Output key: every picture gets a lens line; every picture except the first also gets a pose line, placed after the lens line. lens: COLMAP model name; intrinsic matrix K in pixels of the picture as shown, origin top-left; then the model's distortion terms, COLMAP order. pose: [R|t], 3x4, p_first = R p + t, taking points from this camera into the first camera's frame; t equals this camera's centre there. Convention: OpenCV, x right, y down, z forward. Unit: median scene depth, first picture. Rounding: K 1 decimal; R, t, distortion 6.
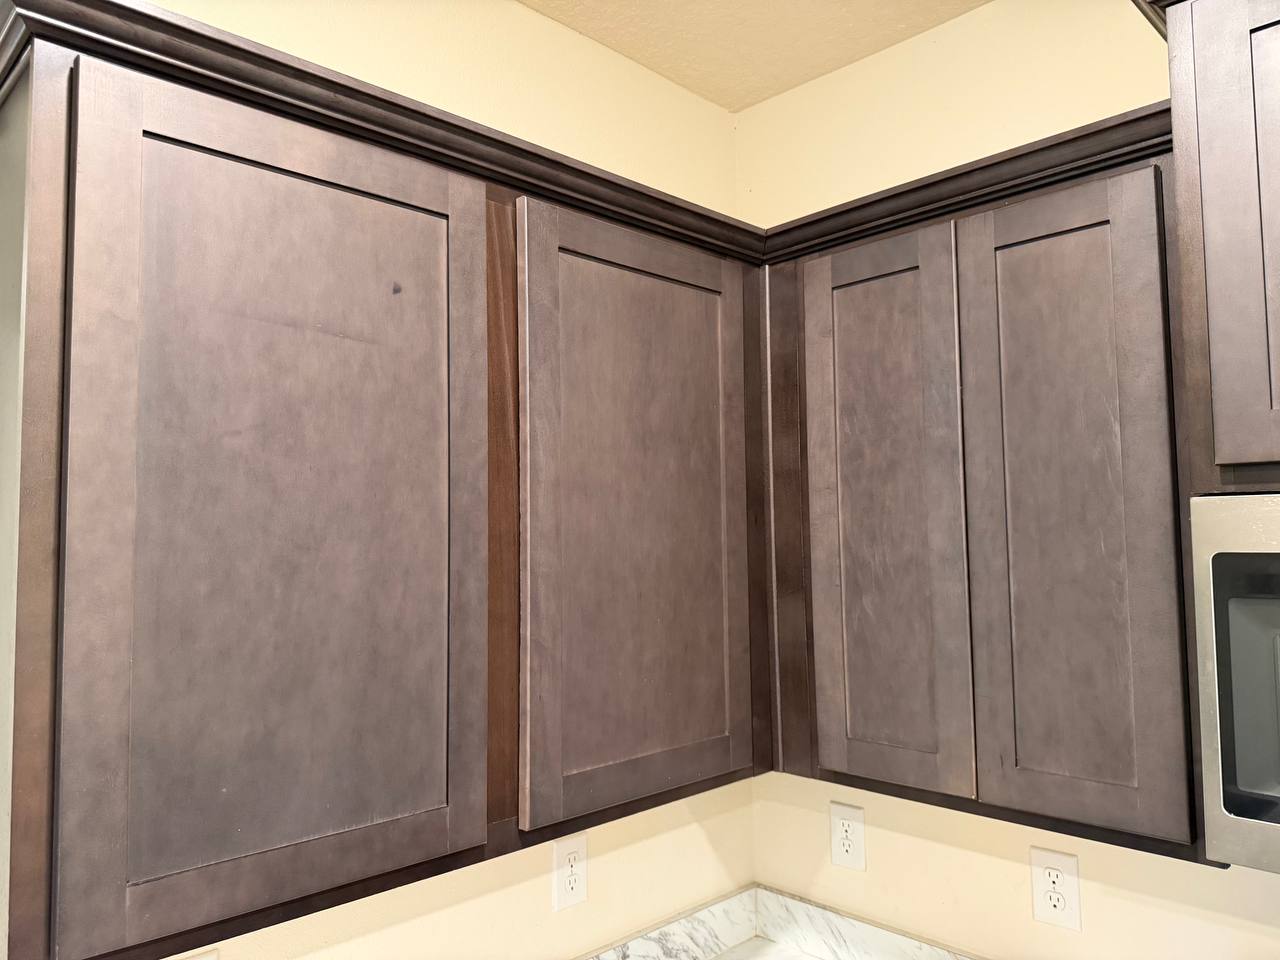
lens RADIAL K [[908.7, 0, 640.0], [0, 908.7, 480.0], [0, 0, 1]] dist [0.012094, -0.021678]
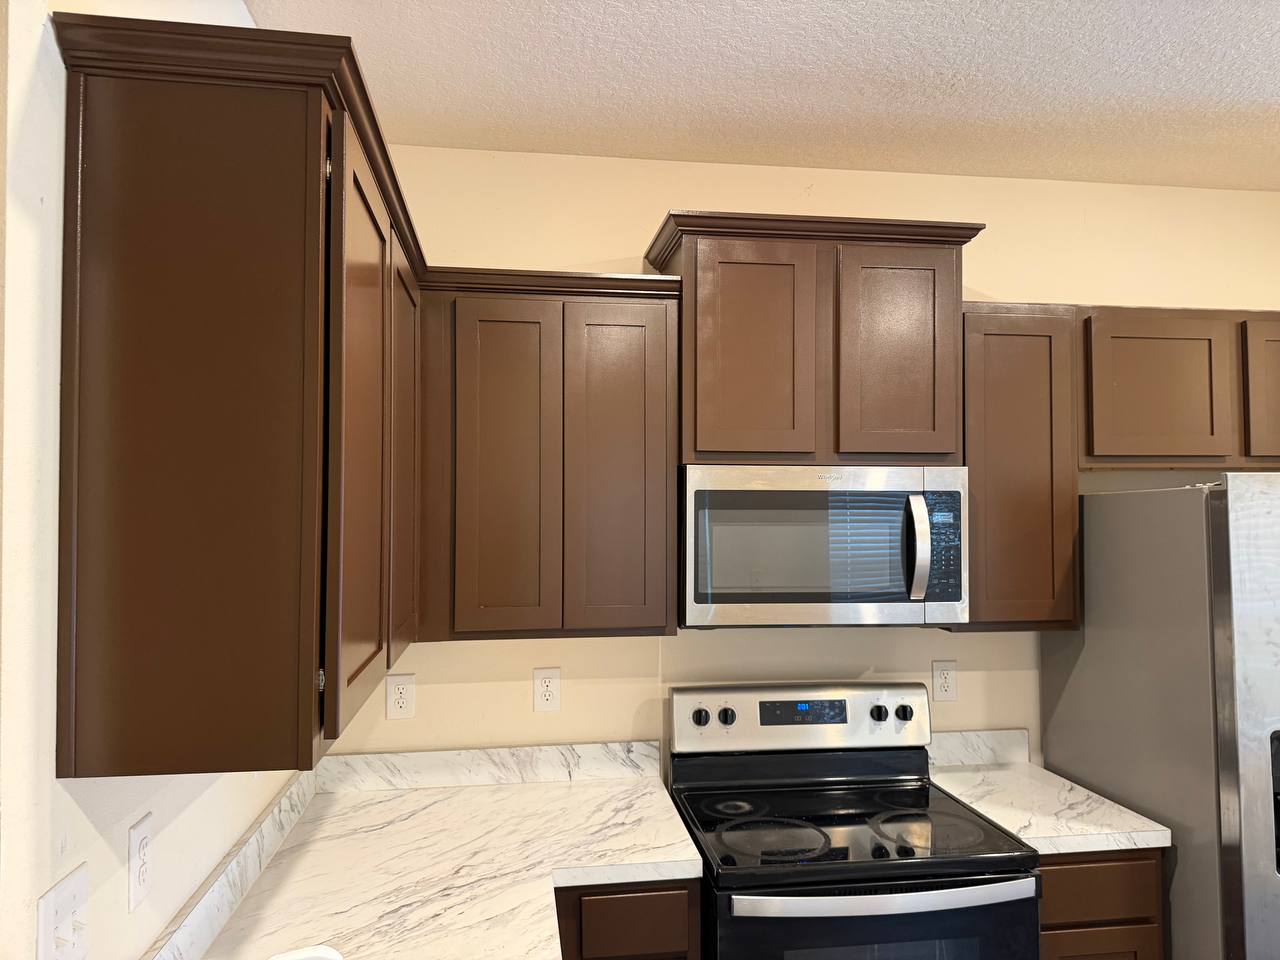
lens RADIAL K [[914.2, 0, 635.4], [0, 914.2, 482.7], [0, 0, 1]] dist [0.061601, -0.095855]
pose [[0.586087, 0.035161, 0.809485, -0.966232], [-0.059808, 0.998210, -0.000056, 0.054512], [-0.808038, -0.048380, 0.587140, -0.146274]]
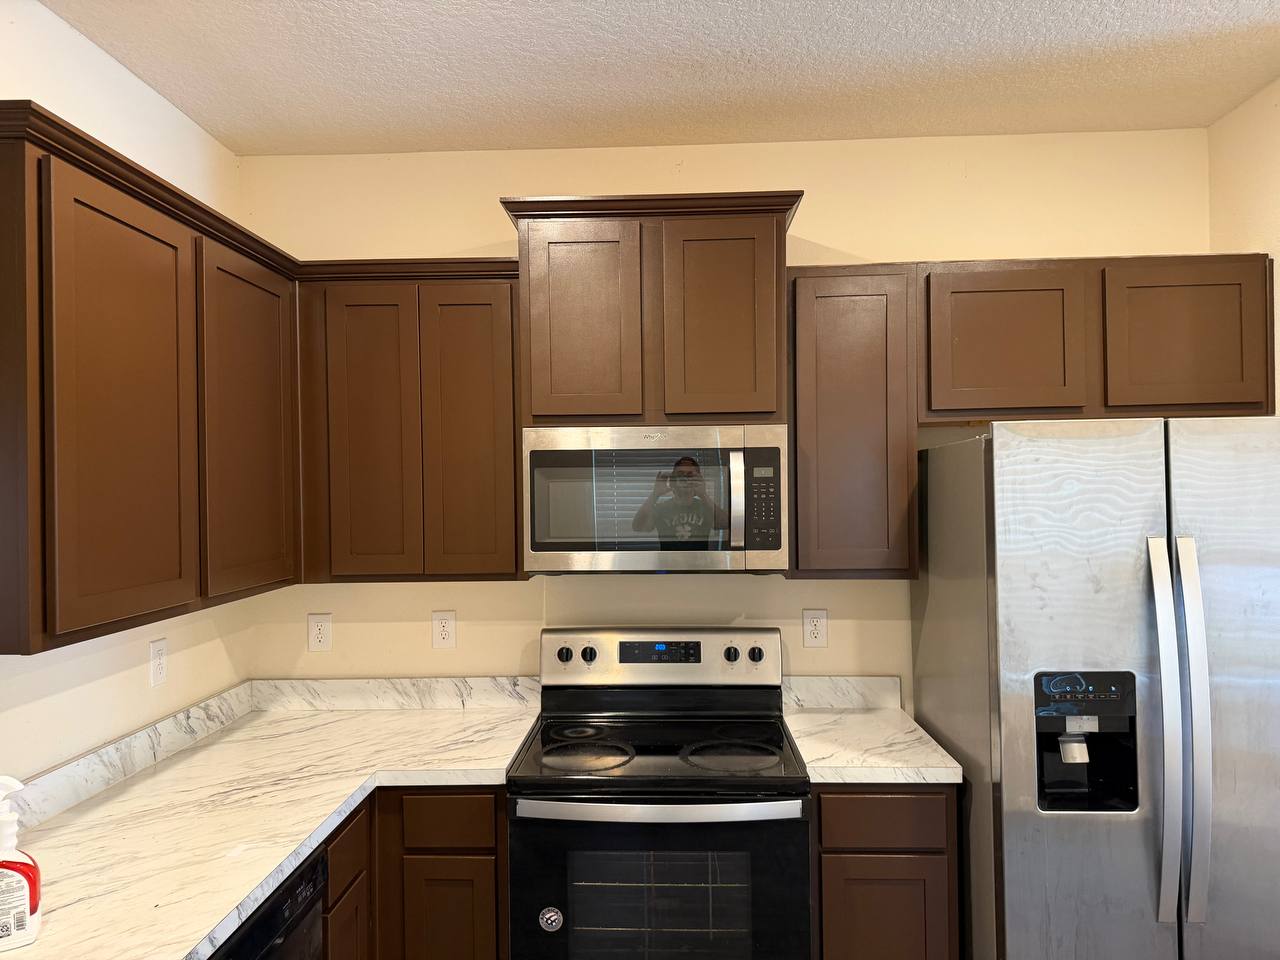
lens RADIAL K [[914.2, 0, 635.4], [0, 914.2, 482.7], [0, 0, 1]] dist [0.061601, -0.095855]
pose [[0.726457, 0.004215, 0.687199, -0.674606], [-0.041048, 0.998462, 0.037269, 0.048867], [-0.685985, -0.055283, 0.725512, -0.780257]]
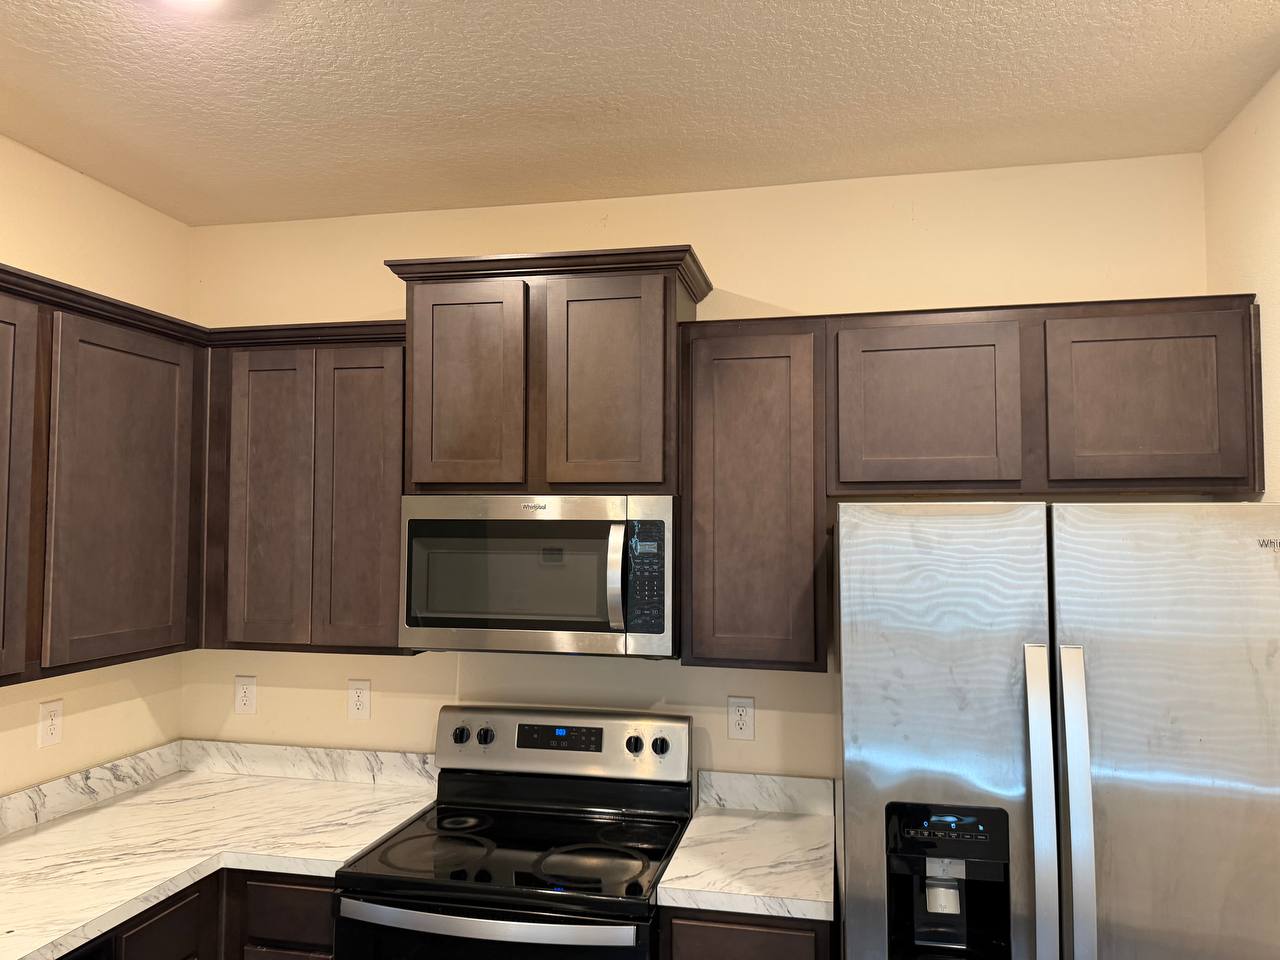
lens RADIAL K [[908.7, 0, 640.0], [0, 908.7, 480.0], [0, 0, 1]] dist [0.012094, -0.021678]
pose [[0.832050, 0.044743, 0.552893, -0.140526], [-0.051139, 0.998684, -0.003860, -0.034000], [-0.552338, -0.025063, 0.833243, -1.002619]]
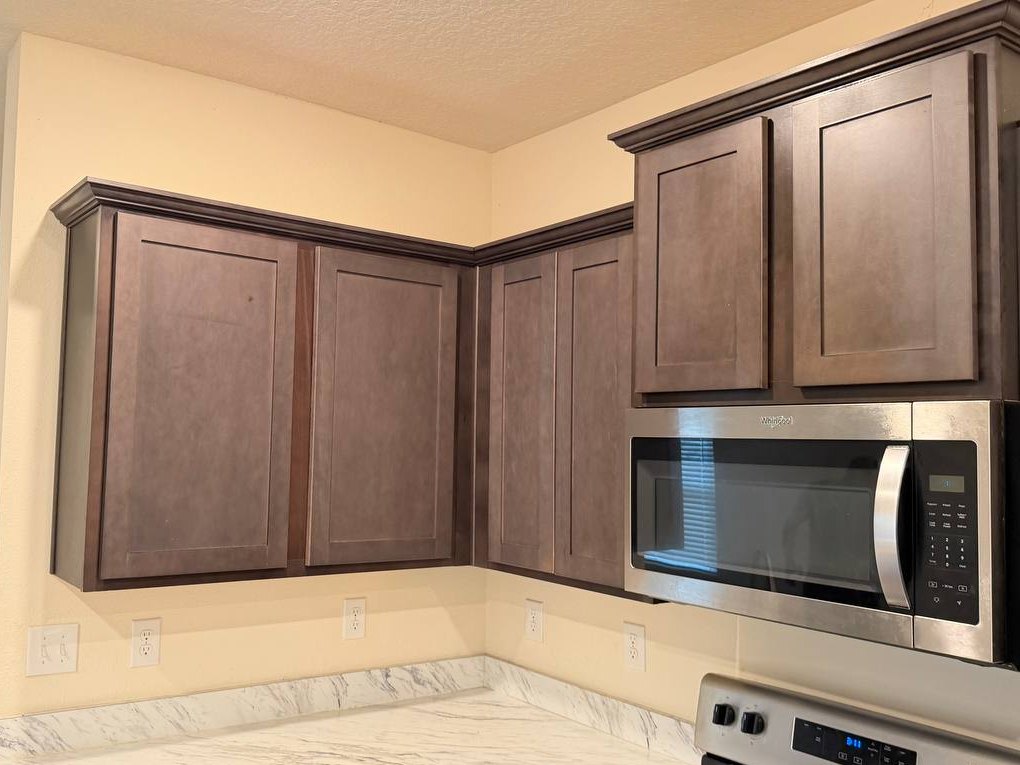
lens RADIAL K [[889.8, 0, 386.7], [0, 889.8, 387.1], [0, 0, 1]] dist [0.090339, -0.123671]
pose [[0.979270, 0.025570, -0.200937, 0.375642], [-0.026160, 0.999658, -0.000282, -0.010667], [0.200861, 0.005533, 0.979604, -0.780534]]
